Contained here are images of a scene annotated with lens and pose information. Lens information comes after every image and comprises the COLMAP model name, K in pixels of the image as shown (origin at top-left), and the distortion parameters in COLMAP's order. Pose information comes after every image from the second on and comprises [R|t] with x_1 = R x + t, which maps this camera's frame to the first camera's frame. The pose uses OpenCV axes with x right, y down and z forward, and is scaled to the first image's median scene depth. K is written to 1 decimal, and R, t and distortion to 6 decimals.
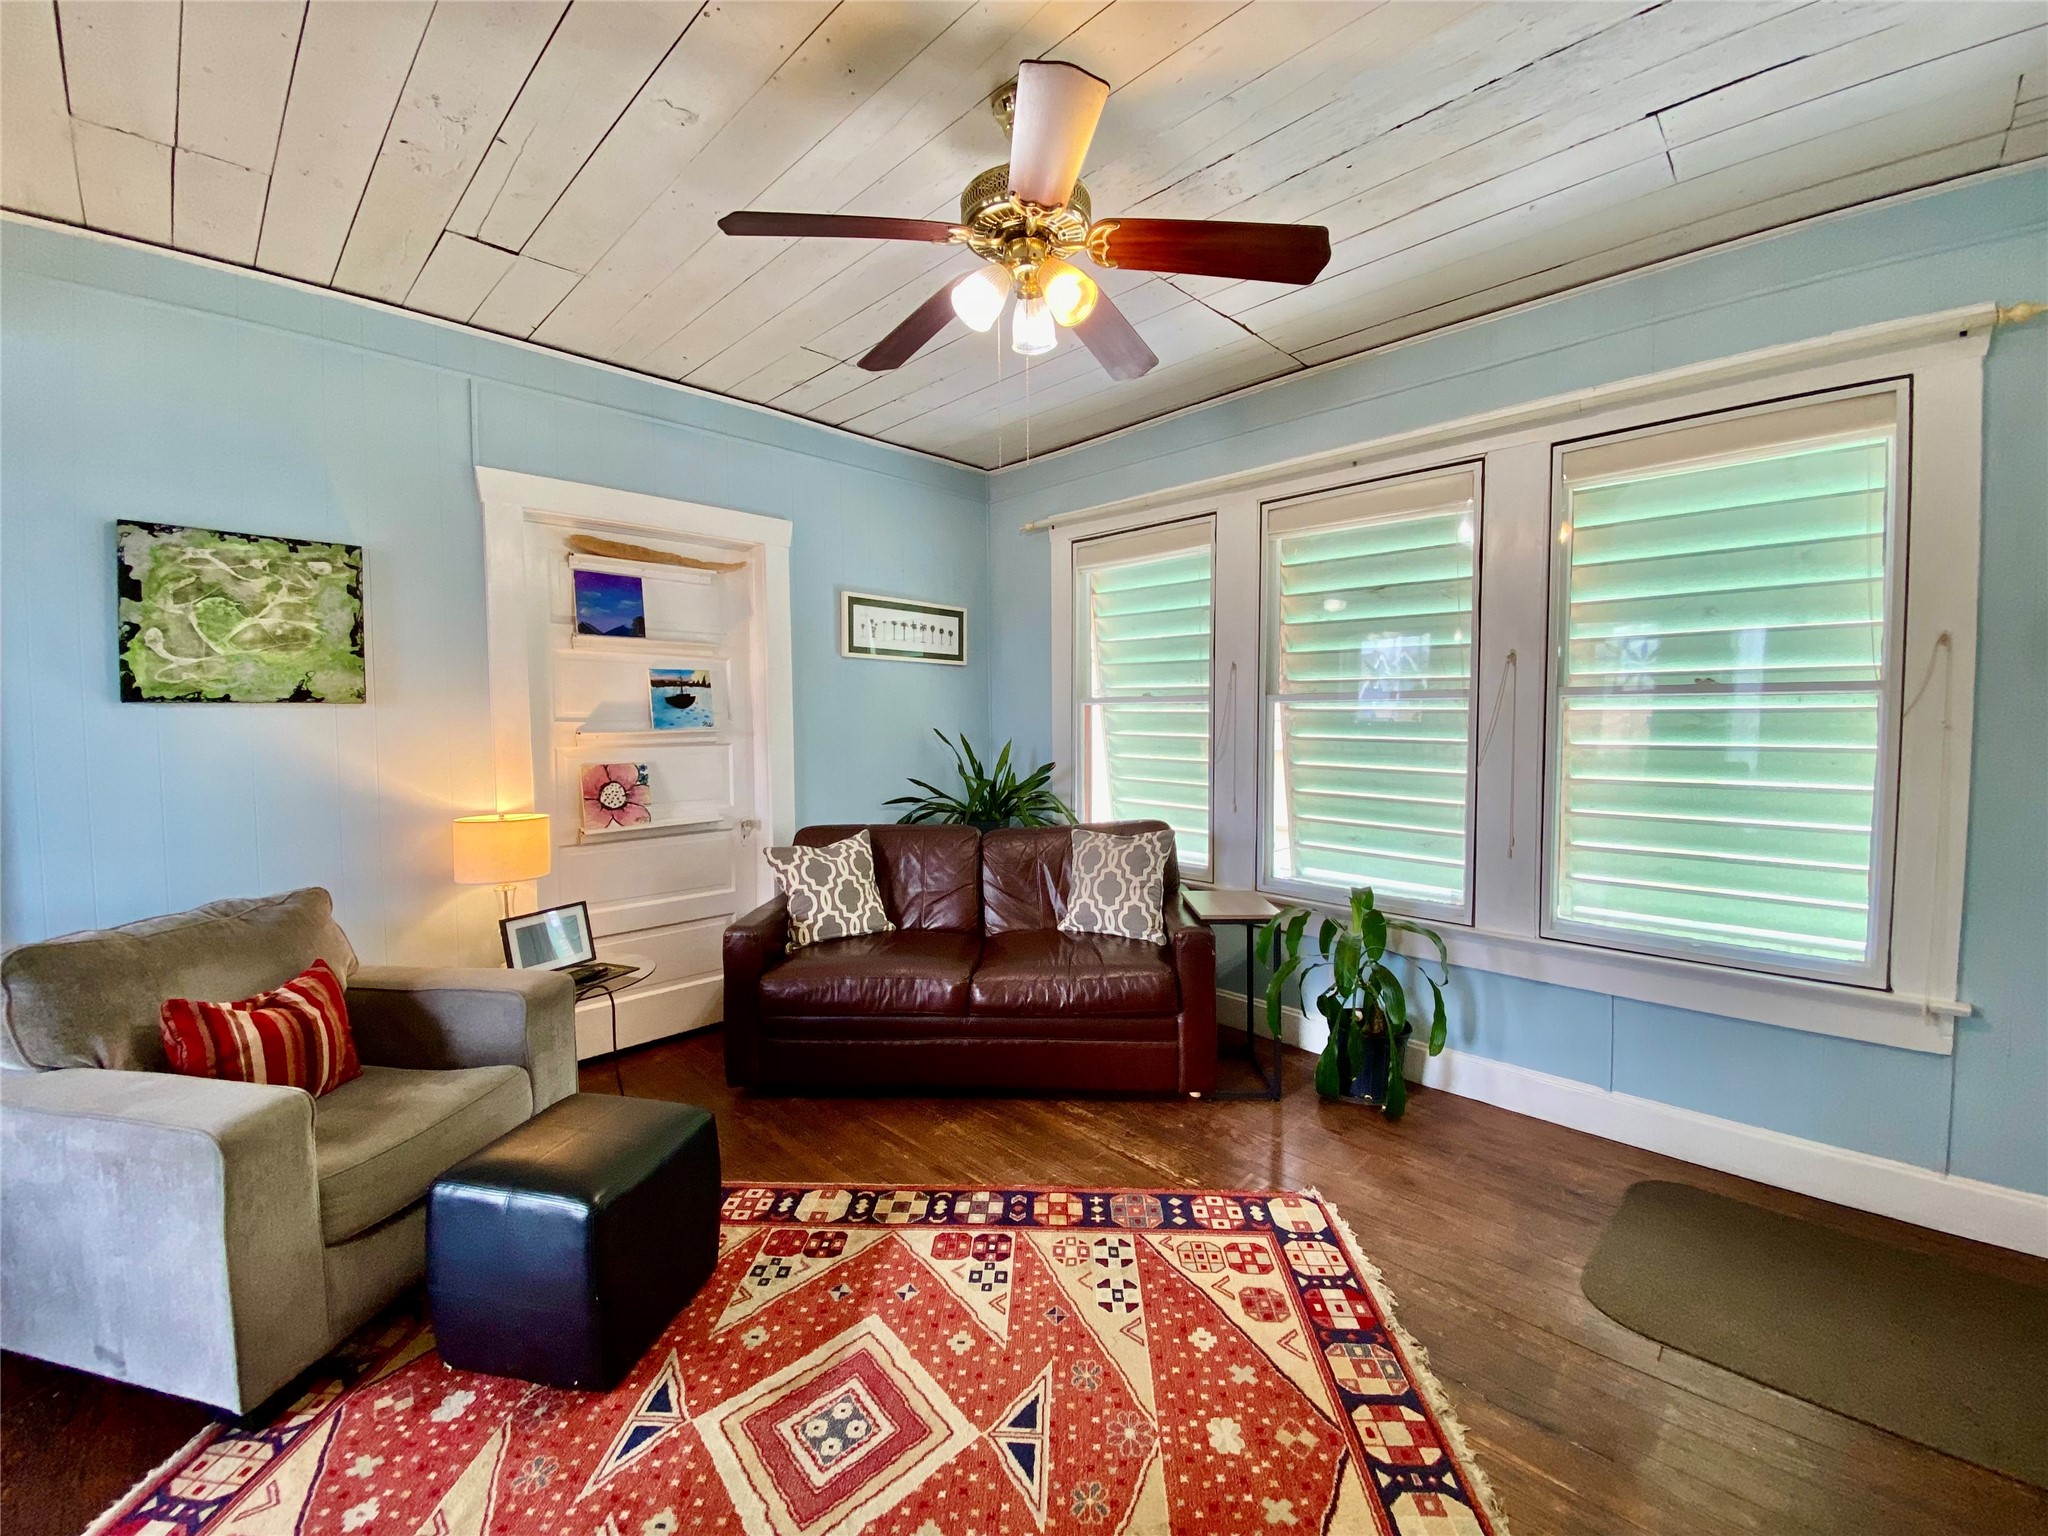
lens RADIAL K [[829.3, 0, 1011.7], [0, 829.3, 758.3], [0, 0, 1]] dist [0.032243, -0.027817]
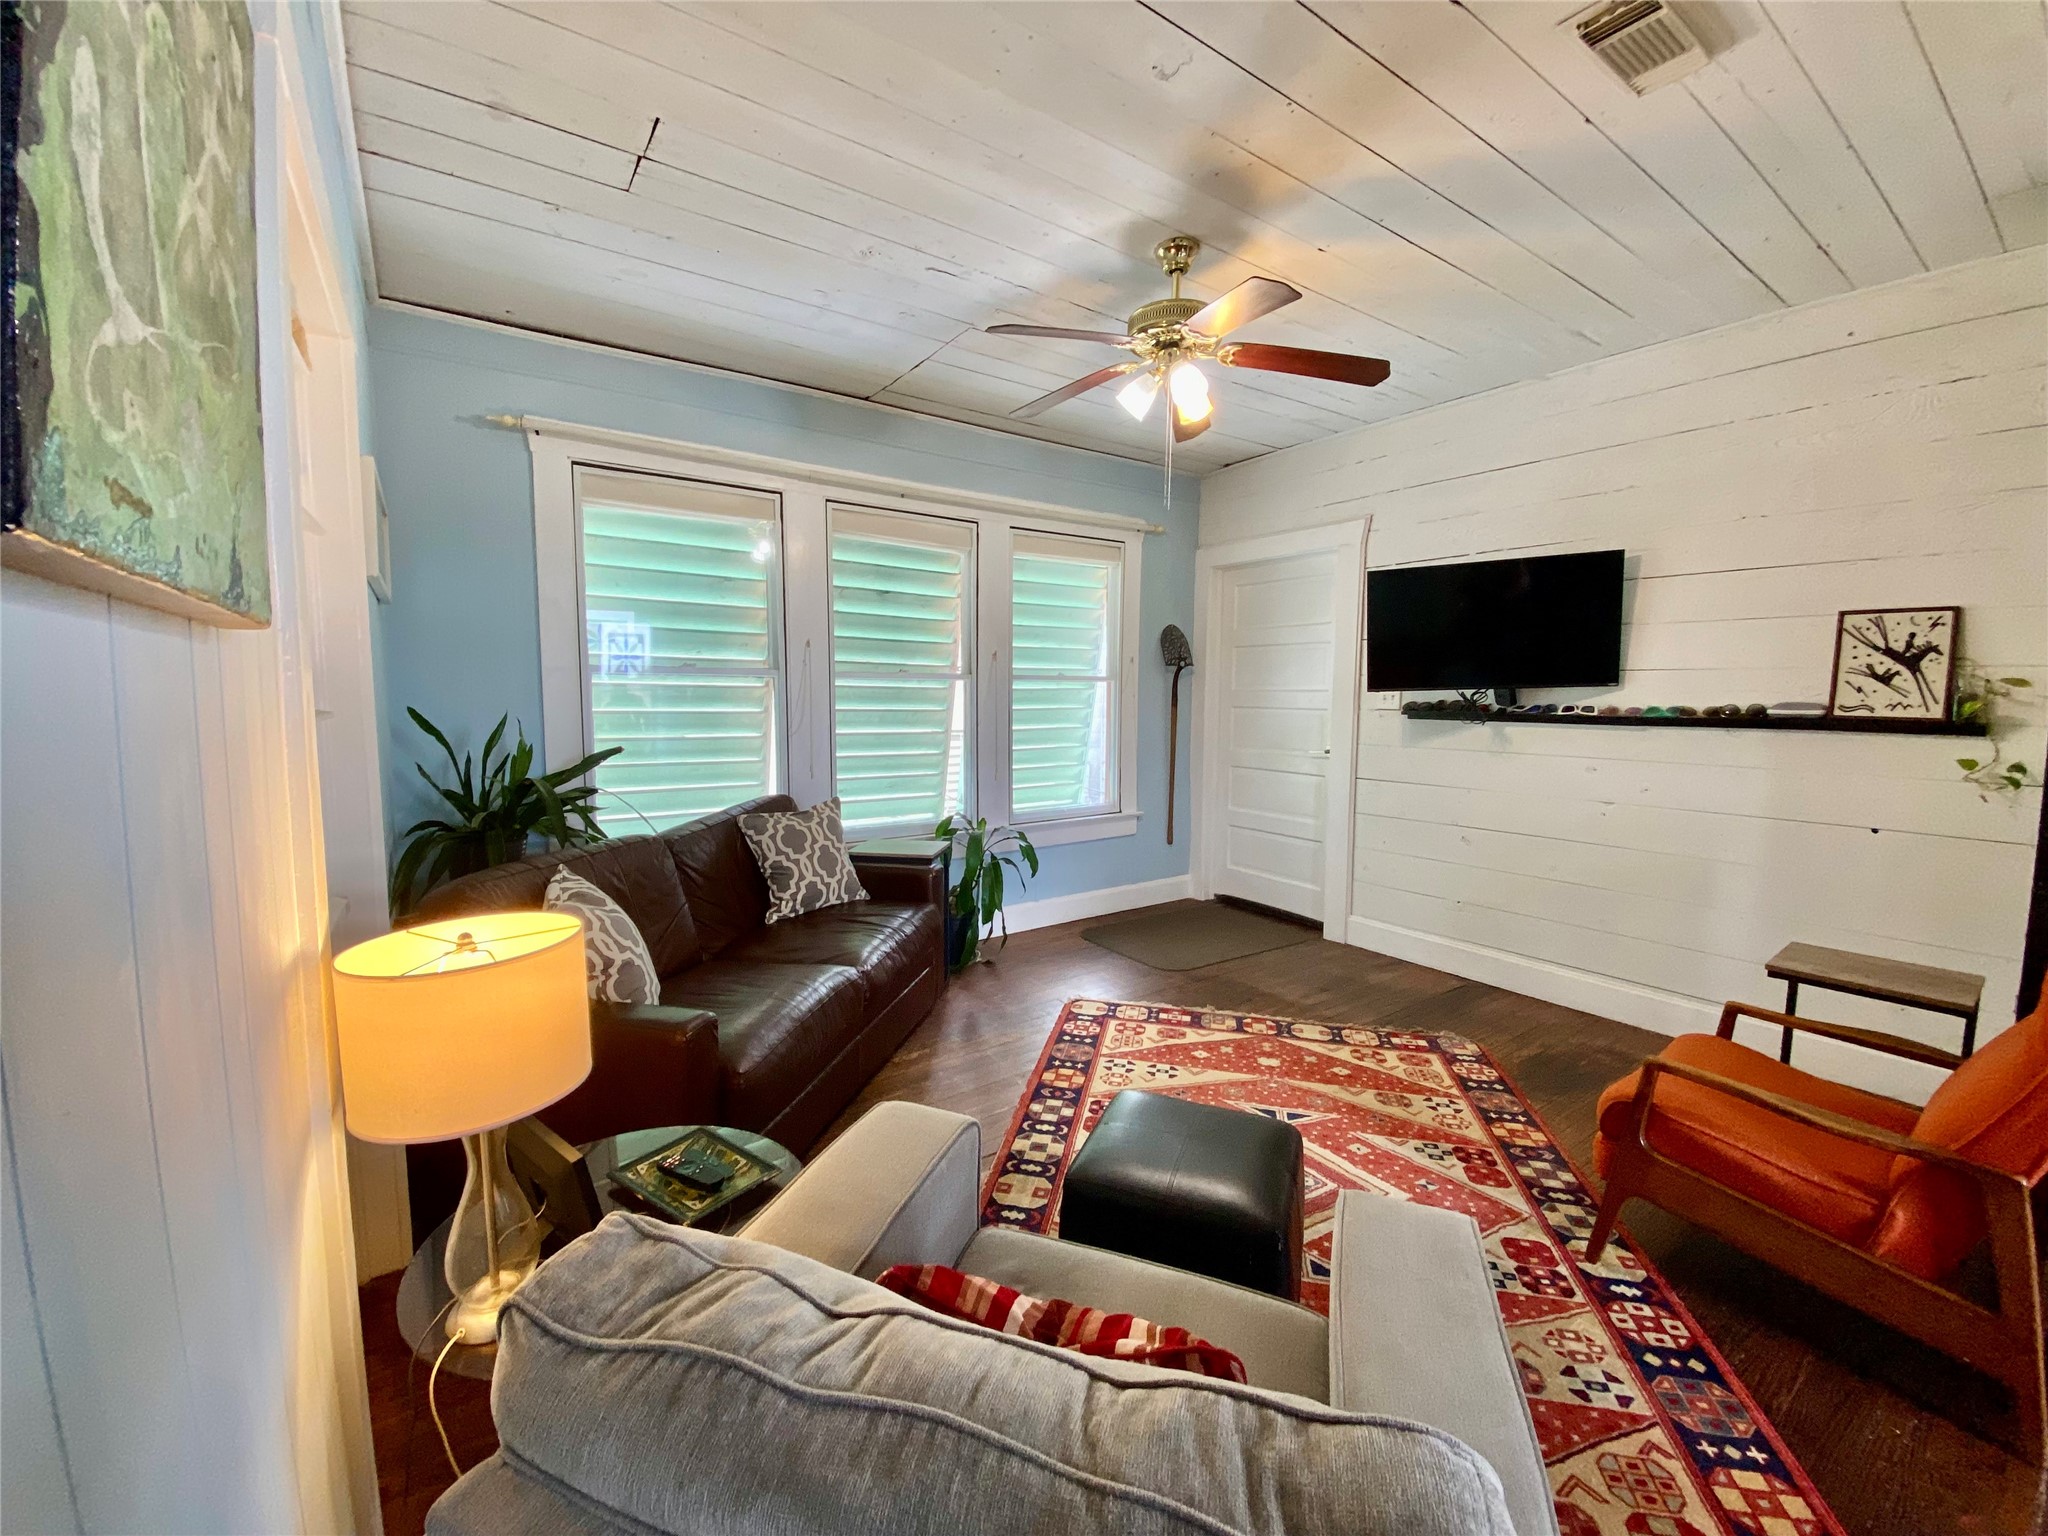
lens RADIAL K [[829.3, 0, 1011.7], [0, 829.3, 758.3], [0, 0, 1]] dist [0.032243, -0.027817]
pose [[0.176602, -0.077153, 0.981254, -1.235436], [0.042741, 0.996584, 0.070666, -0.041676], [-0.983354, 0.029460, 0.179296, 0.885933]]
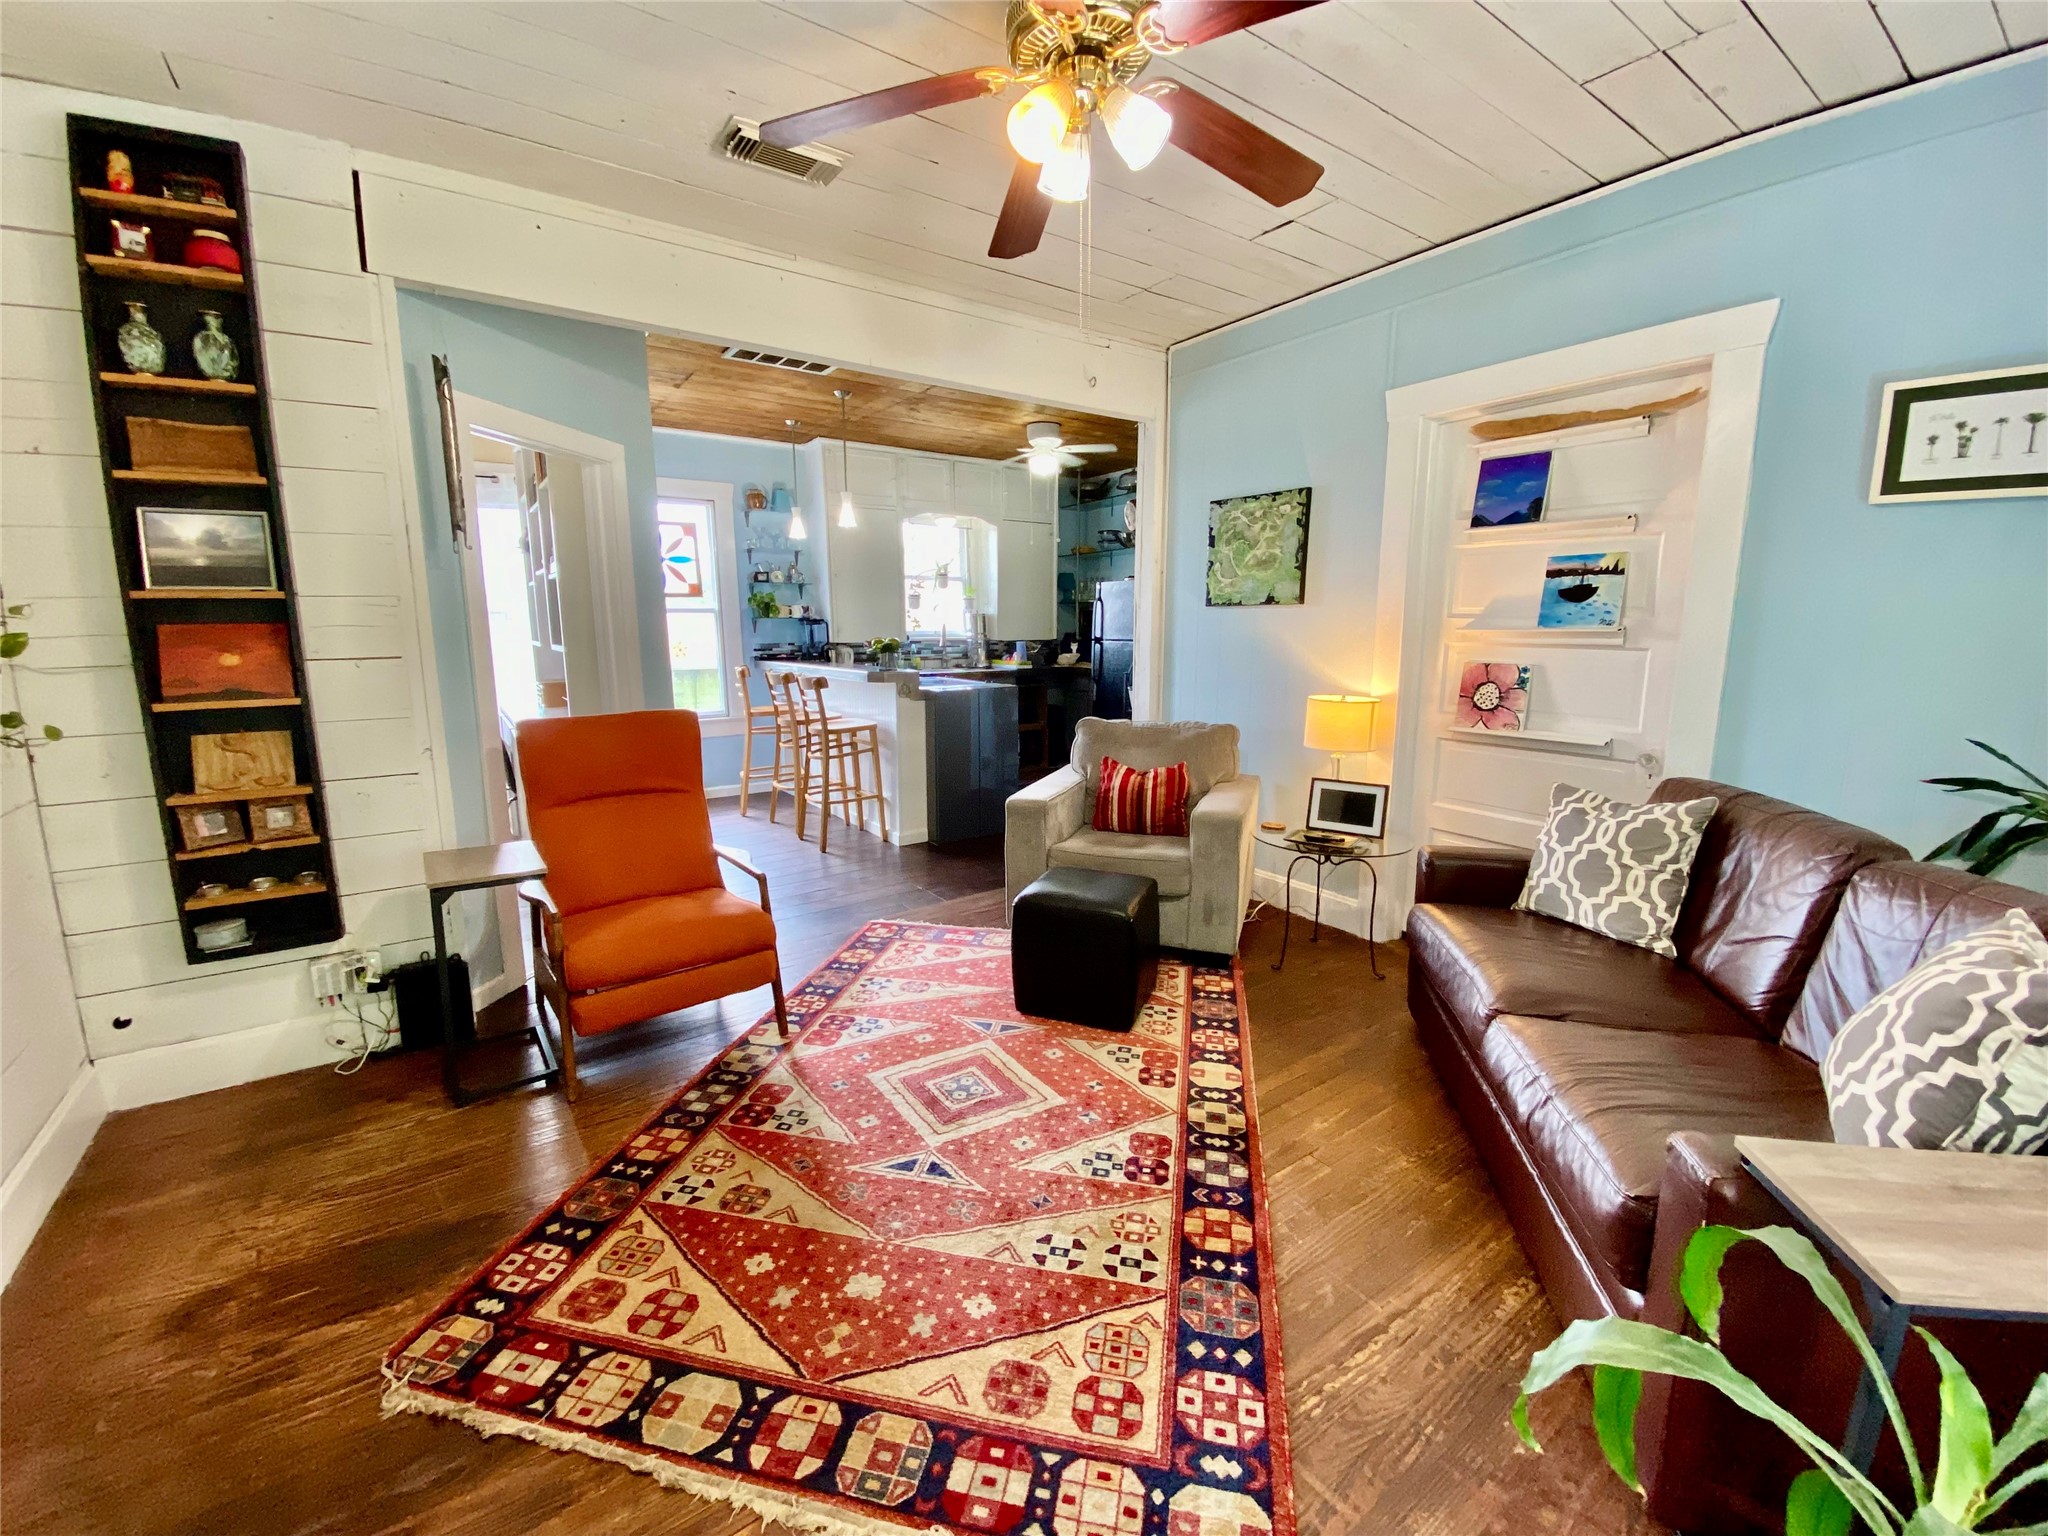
lens RADIAL K [[809.5, 0, 1024.0], [0, 809.5, 768.0], [0, 0, 1]] dist [0.001559, -0.013685]
pose [[-0.163738, 0.183406, -0.969305, 0.812570], [-0.043962, 0.980233, 0.192900, -0.047022], [0.985524, 0.074197, -0.152439, 0.954696]]
